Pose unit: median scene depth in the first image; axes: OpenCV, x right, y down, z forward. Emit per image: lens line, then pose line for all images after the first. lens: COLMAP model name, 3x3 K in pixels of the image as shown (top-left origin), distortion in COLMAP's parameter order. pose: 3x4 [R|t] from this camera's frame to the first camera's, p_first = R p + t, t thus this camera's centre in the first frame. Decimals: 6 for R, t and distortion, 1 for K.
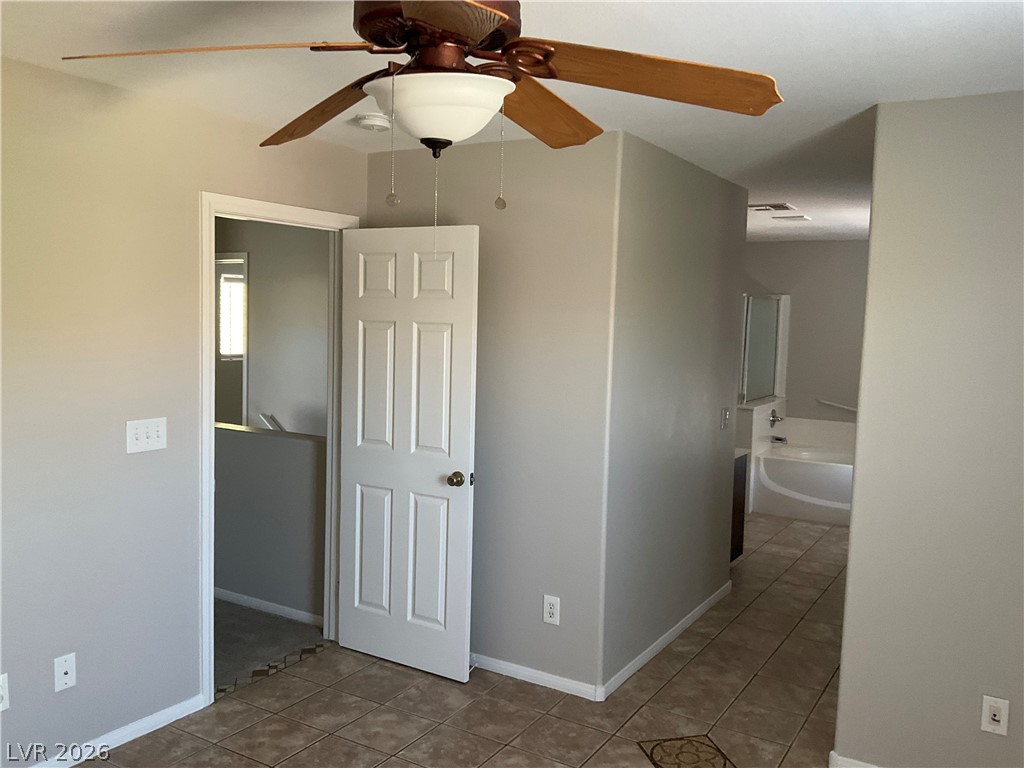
lens RADIAL K [[850.6, 0, 512.0], [0, 850.6, 384.0], [0, 0, 1]] dist [0.094310, -0.188004]
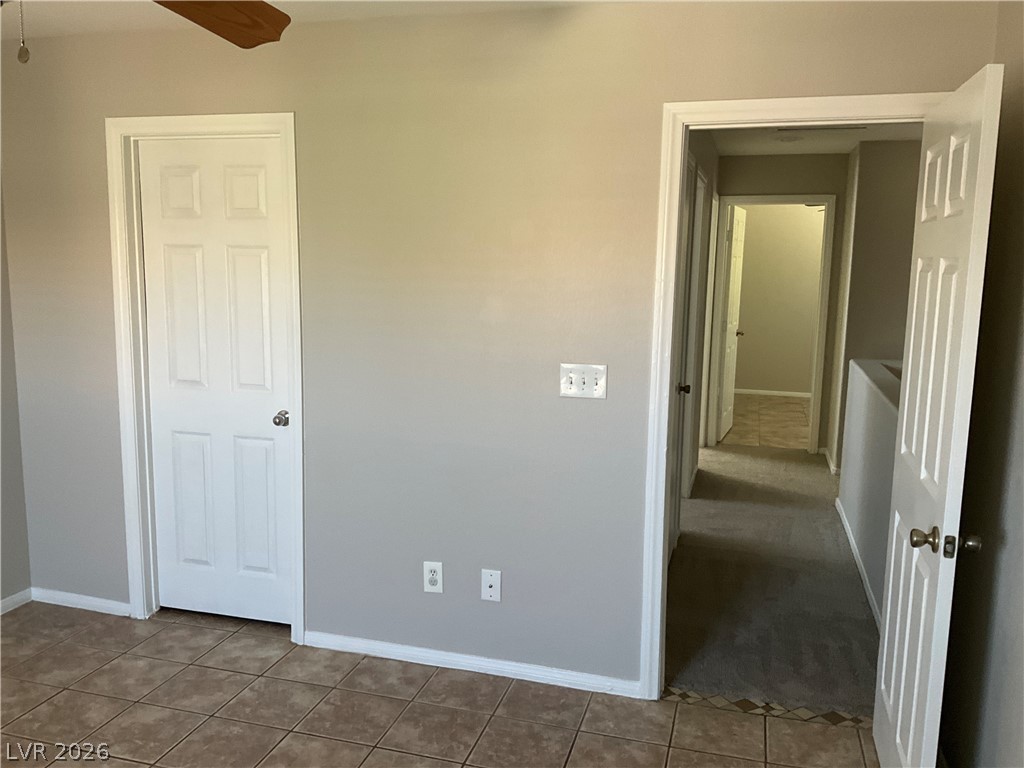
lens RADIAL K [[850.6, 0, 512.0], [0, 850.6, 384.0], [0, 0, 1]] dist [0.094310, -0.188004]
pose [[0.278129, 0.128264, -0.951941, 0.410730], [-0.091156, 0.990096, 0.106772, -0.027178], [0.956208, 0.057079, 0.287067, 0.606680]]
